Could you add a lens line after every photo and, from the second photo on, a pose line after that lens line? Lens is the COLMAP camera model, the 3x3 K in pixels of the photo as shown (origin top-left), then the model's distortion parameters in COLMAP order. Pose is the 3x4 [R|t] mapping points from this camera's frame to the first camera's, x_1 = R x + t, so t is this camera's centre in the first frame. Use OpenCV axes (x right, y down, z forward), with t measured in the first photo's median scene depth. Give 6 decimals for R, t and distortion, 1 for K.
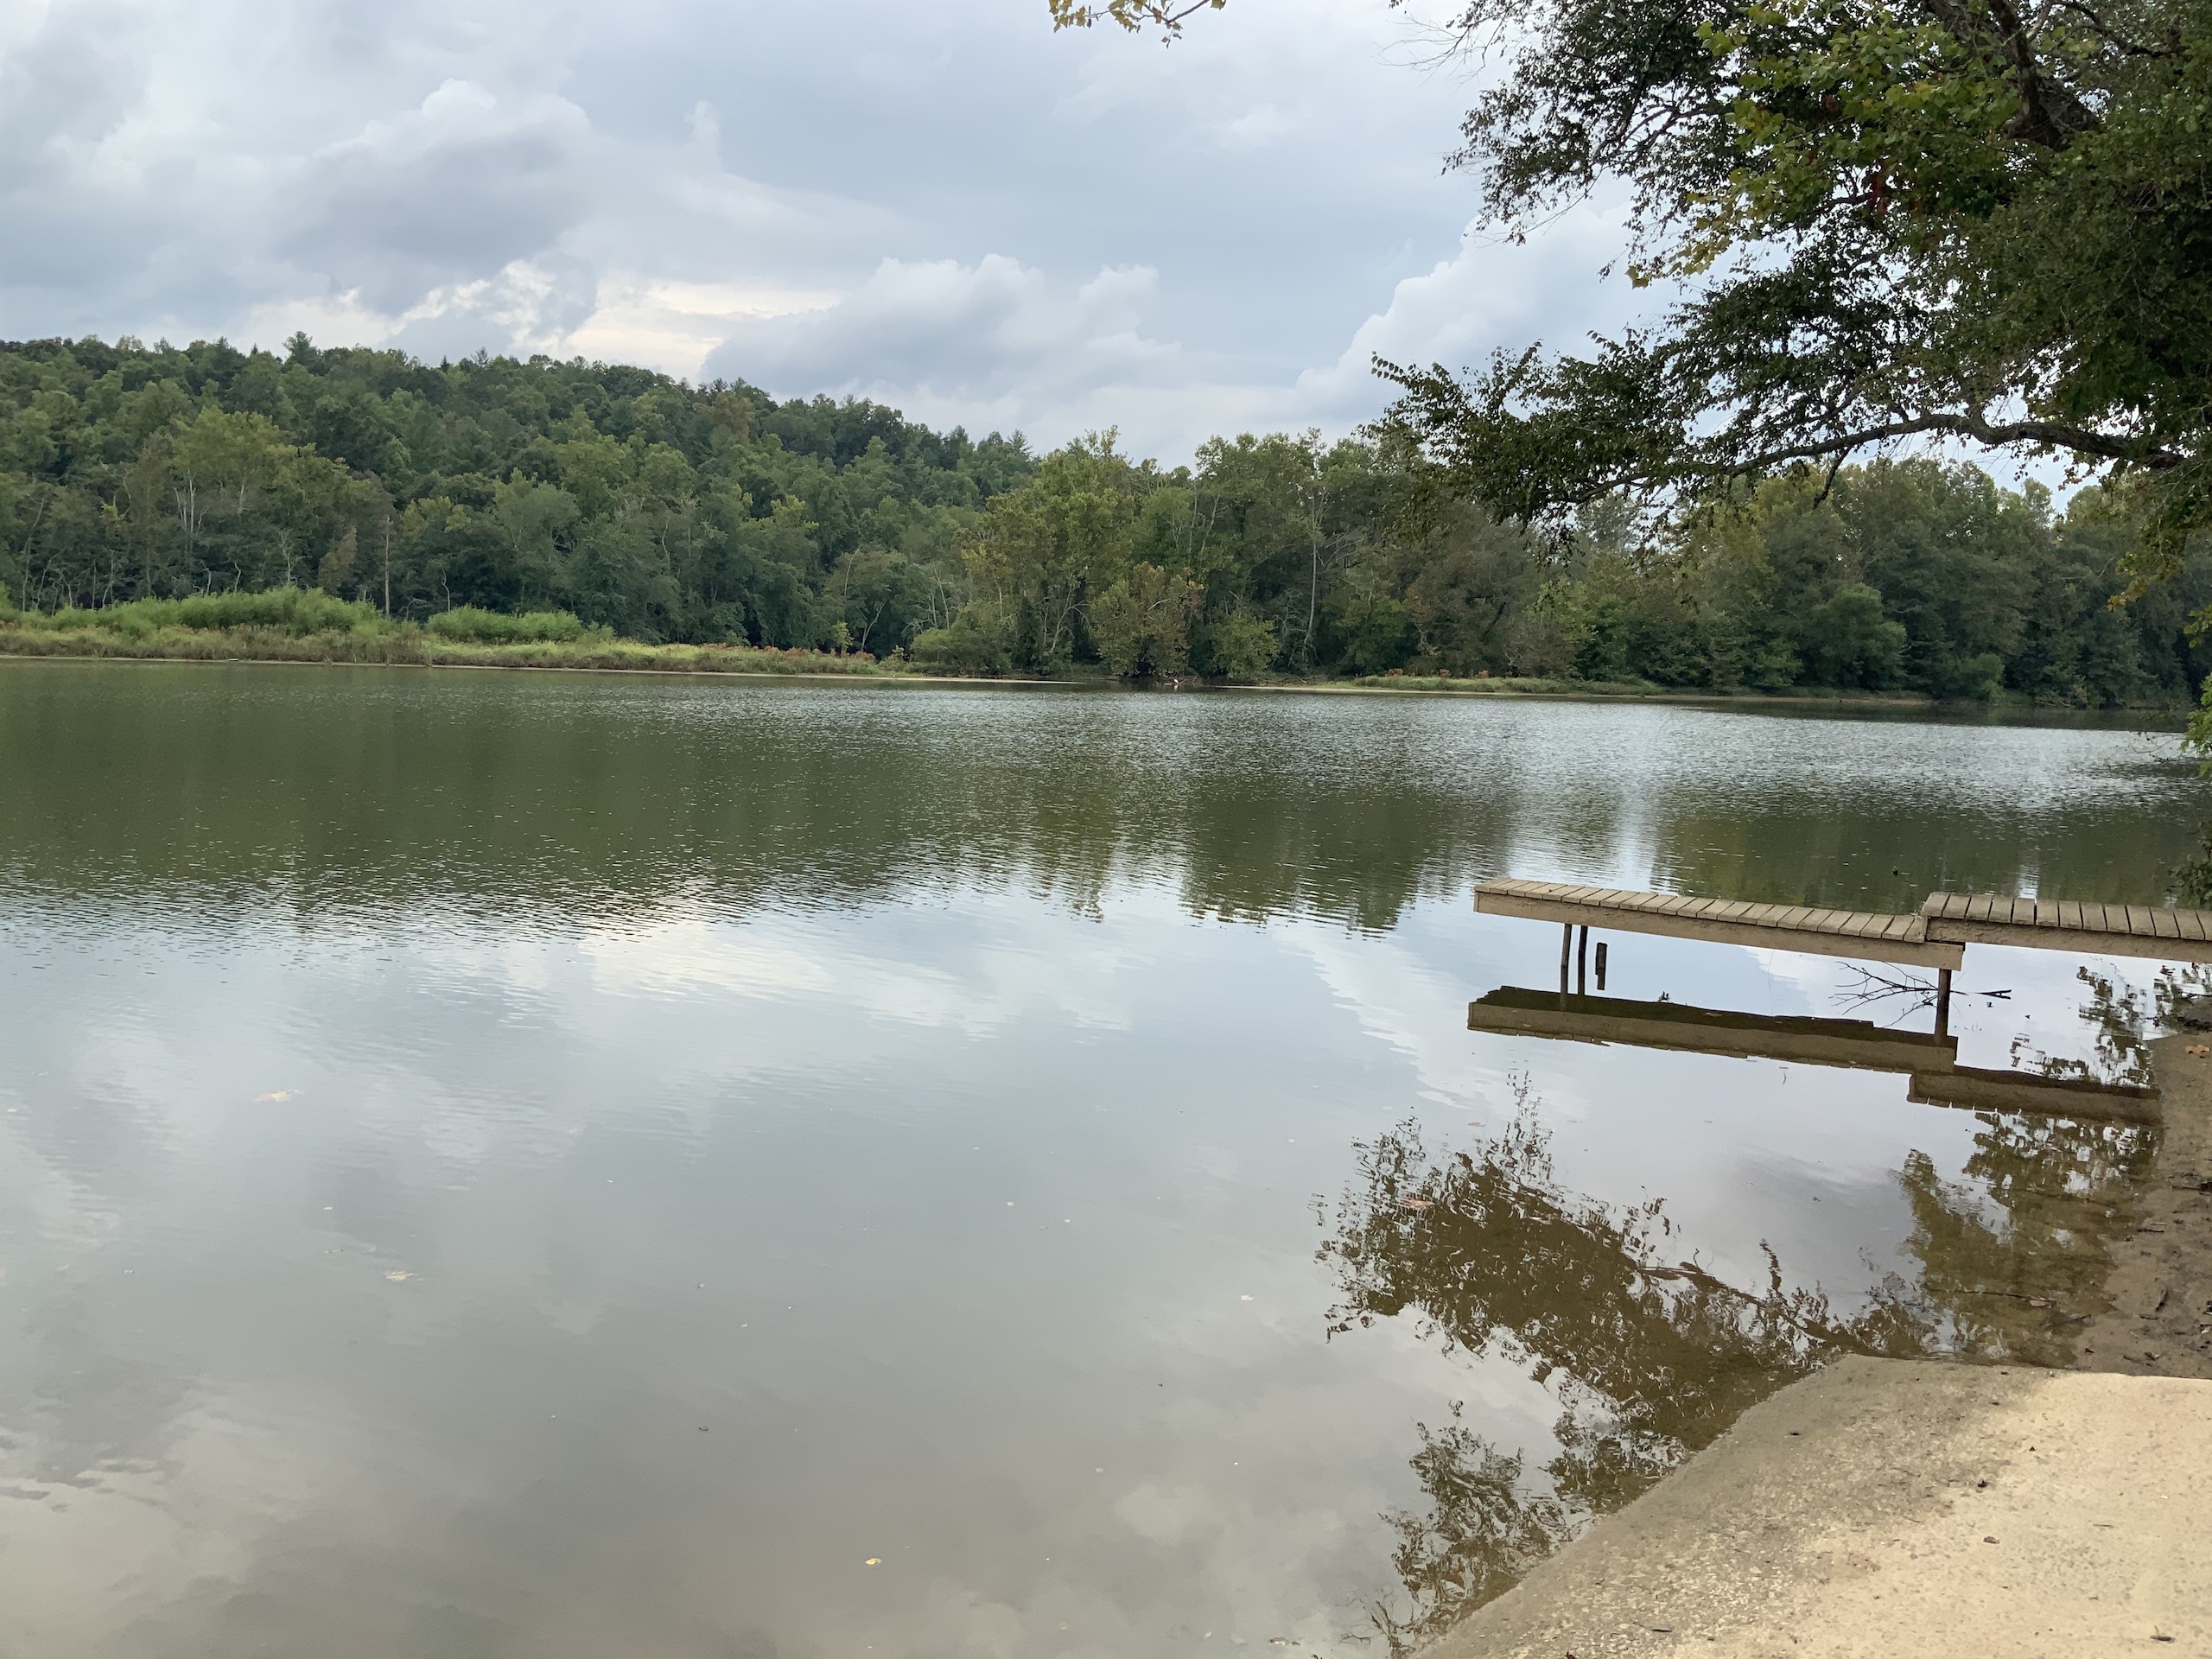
lens RADIAL K [[1869.0, 0, 1114.0], [0, 1869.0, 841.2], [0, 0, 1]] dist [0.067190, -0.131314]
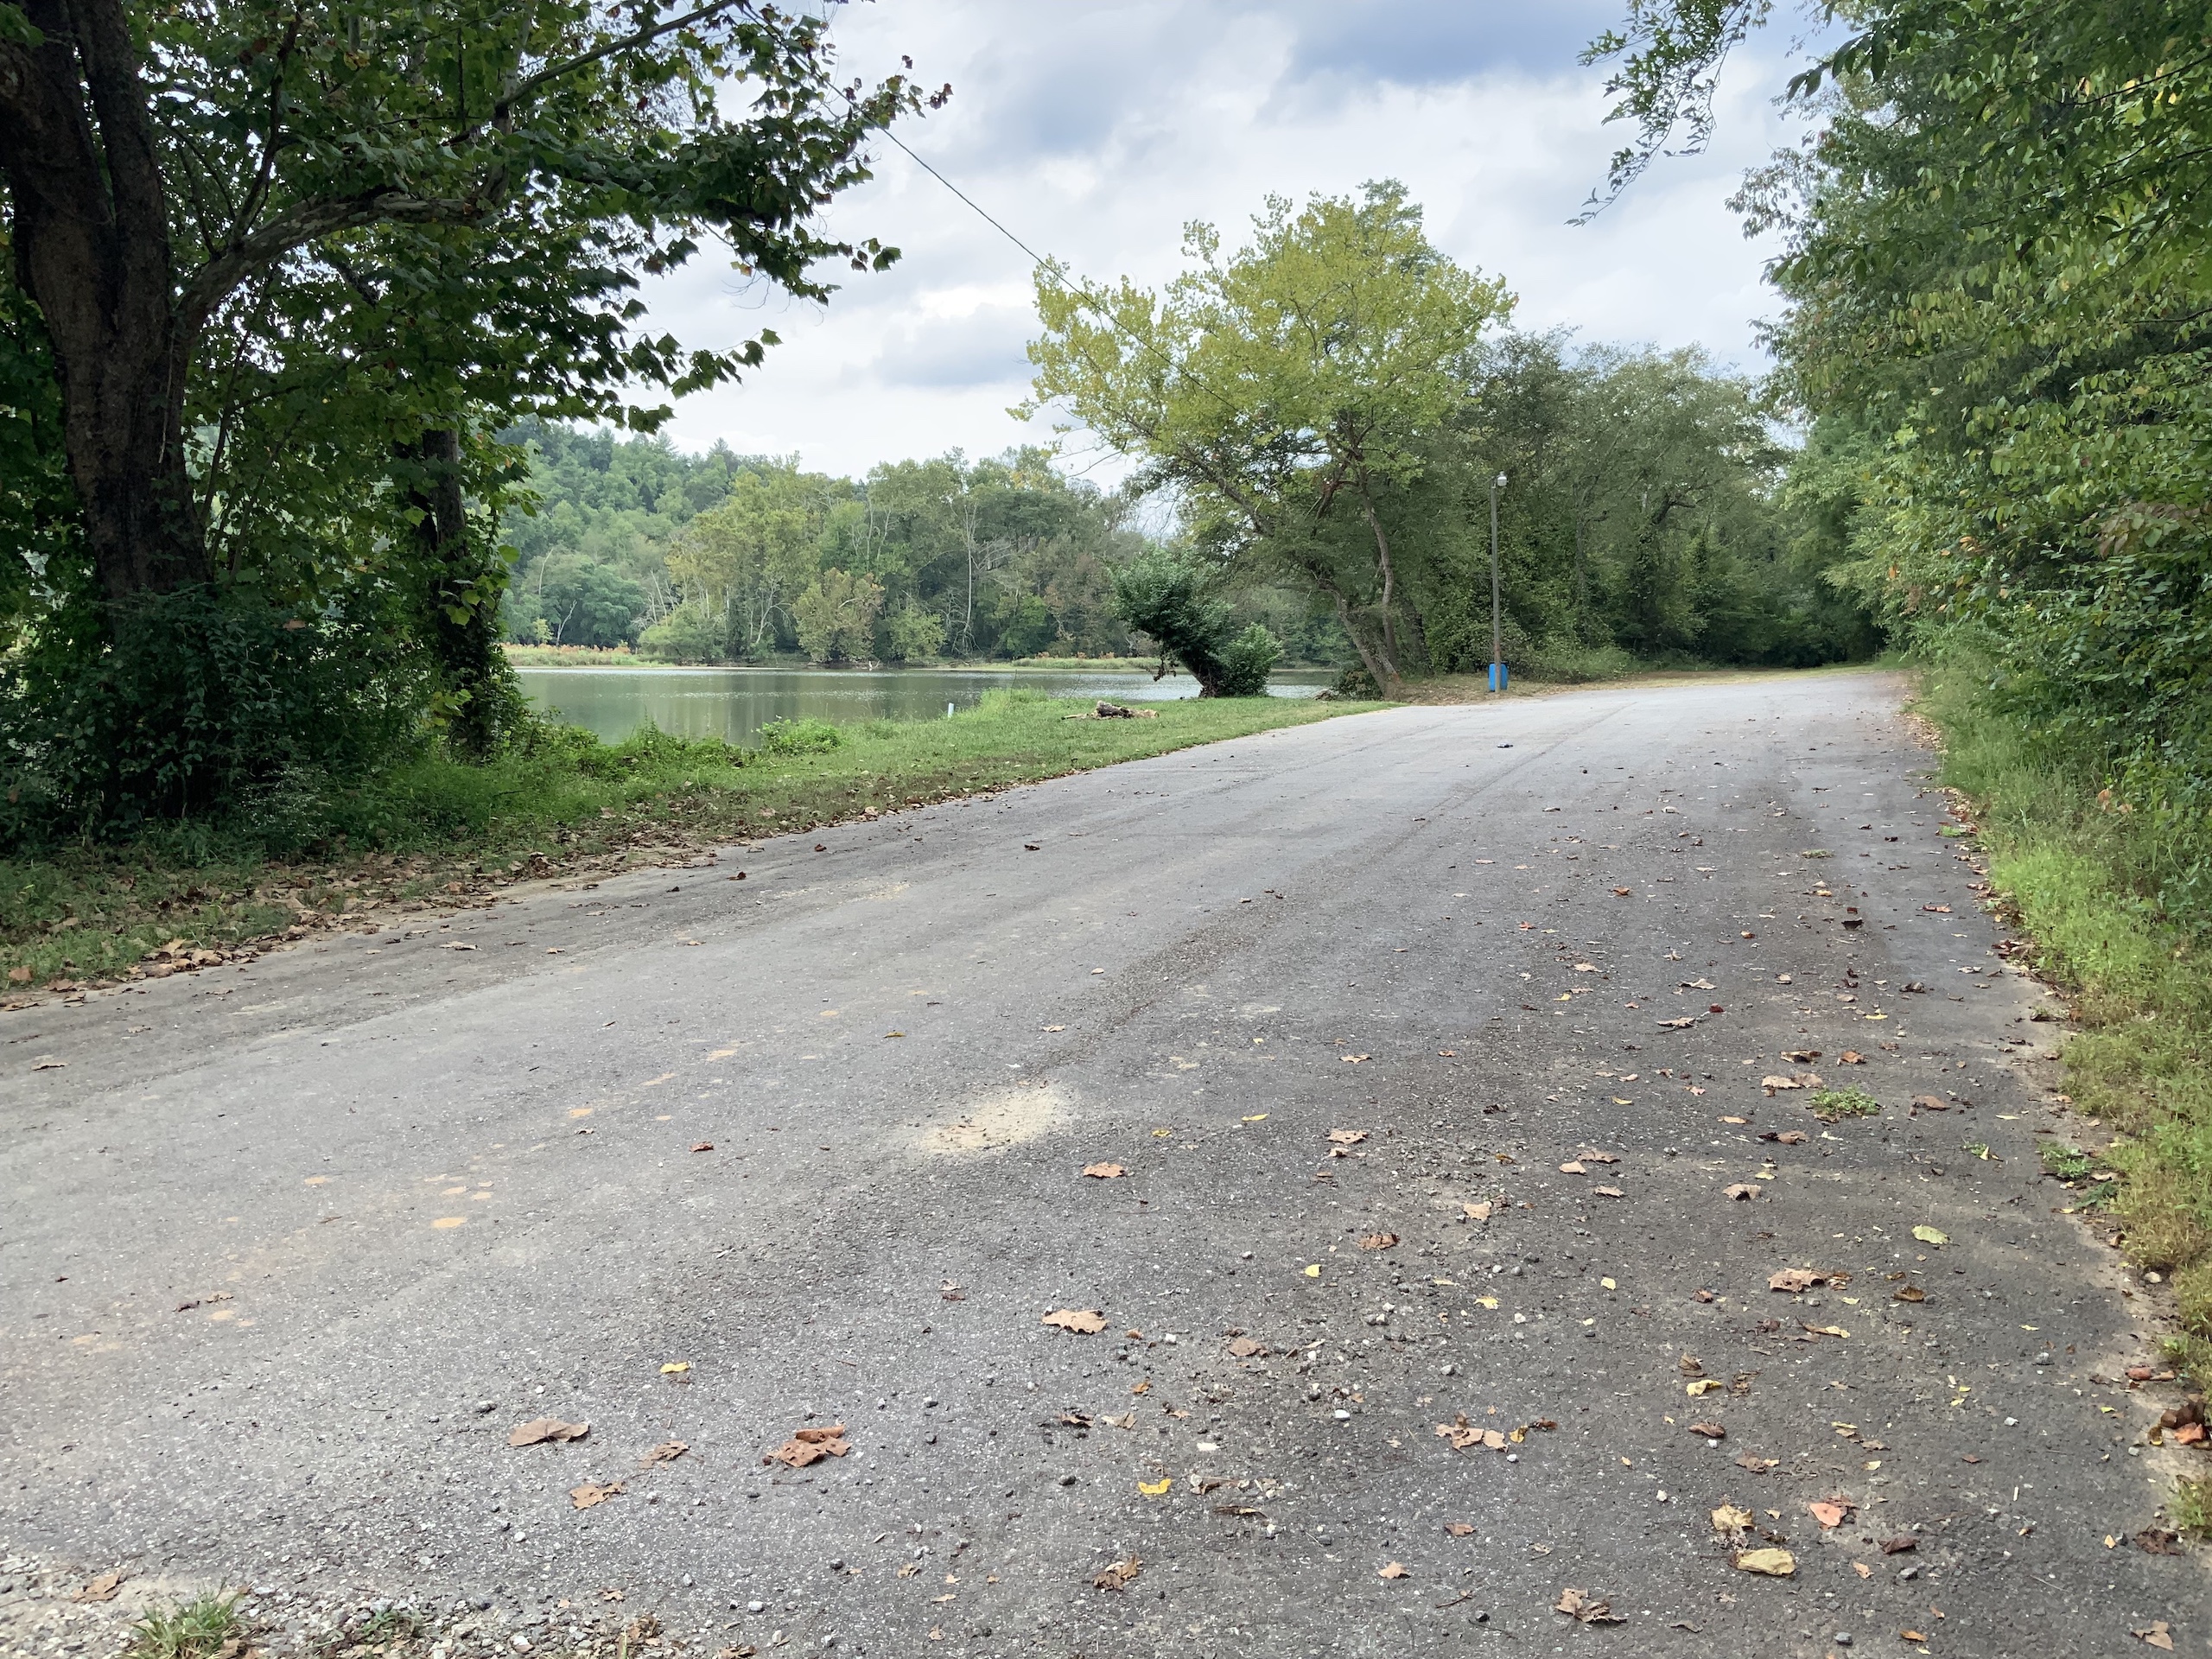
lens RADIAL K [[1869.0, 0, 1137.4], [0, 1869.0, 831.3], [0, 0, 1]] dist [0.067190, -0.131314]
pose [[0.977256, -0.040866, 0.208089, -0.049901], [0.040039, 0.999165, 0.008183, 0.018883], [-0.208250, 0.000335, 0.978076, -0.225470]]
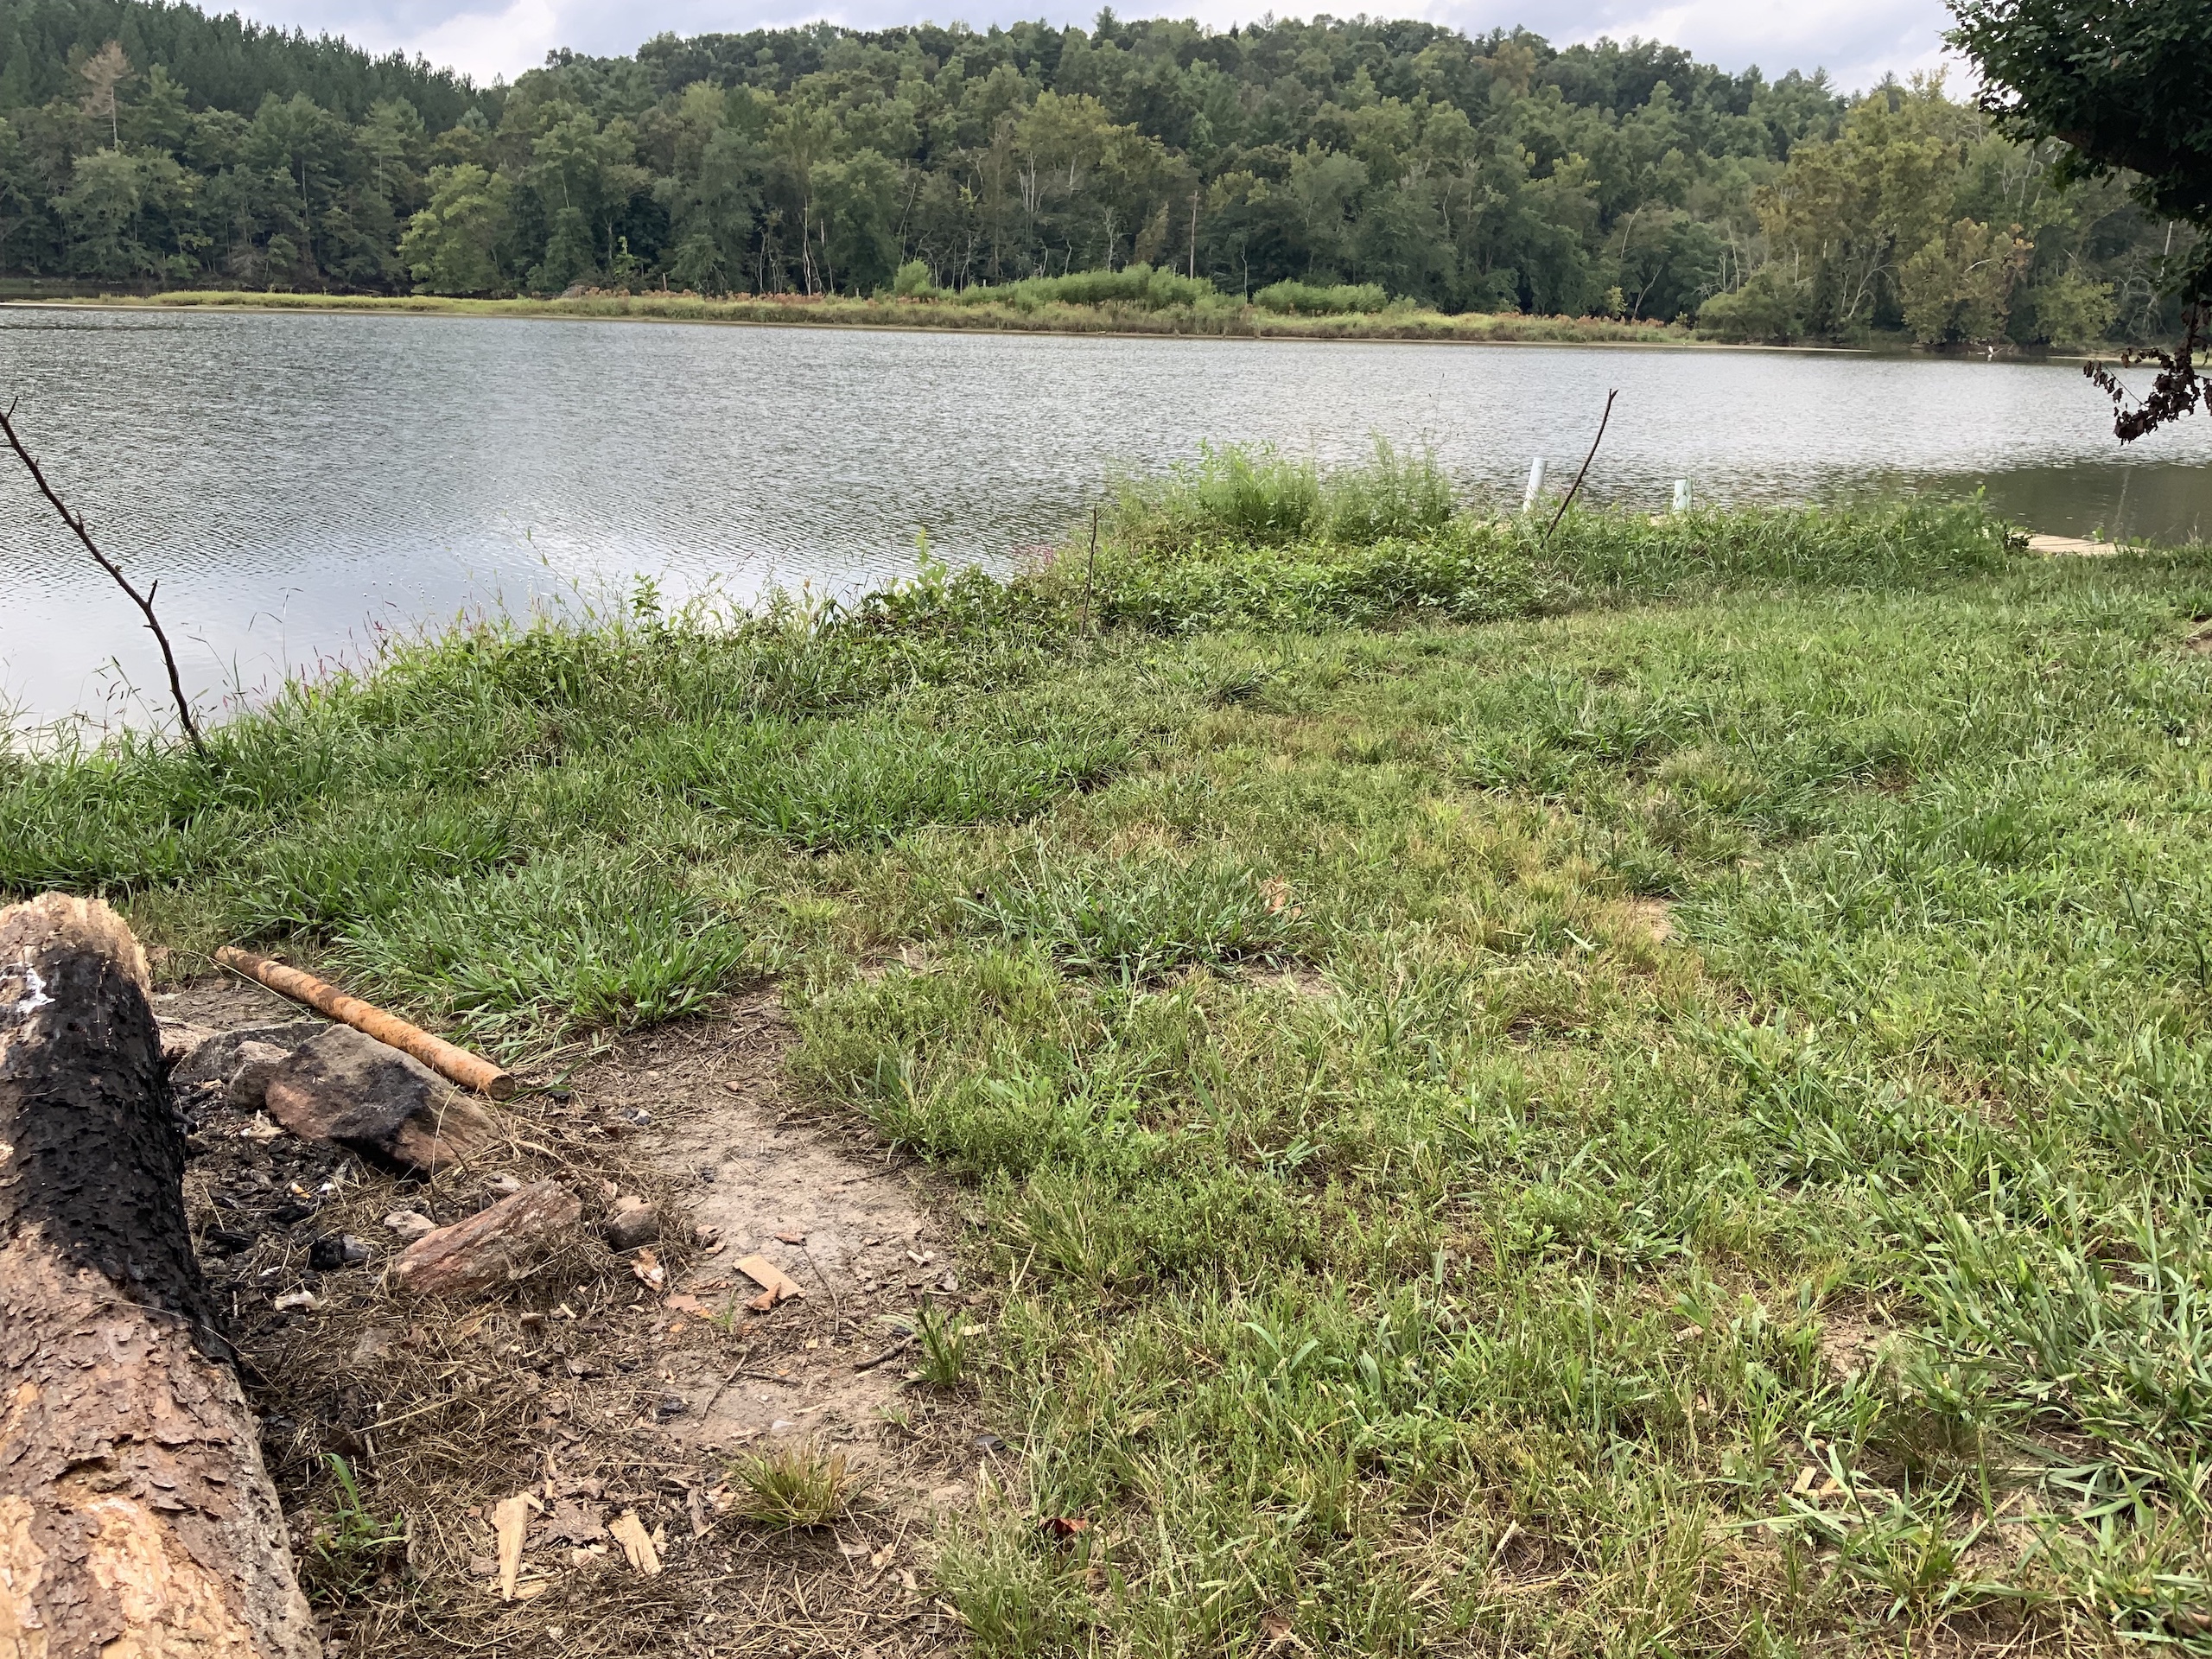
lens RADIAL K [[1869.0, 0, 1103.4], [0, 1869.0, 825.0], [0, 0, 1]] dist [0.067190, -0.131314]
pose [[0.925917, 0.096274, -0.365252, -0.009593], [-0.035557, 0.984895, 0.169462, 0.004136], [0.376050, -0.143921, 0.915354, -0.059428]]
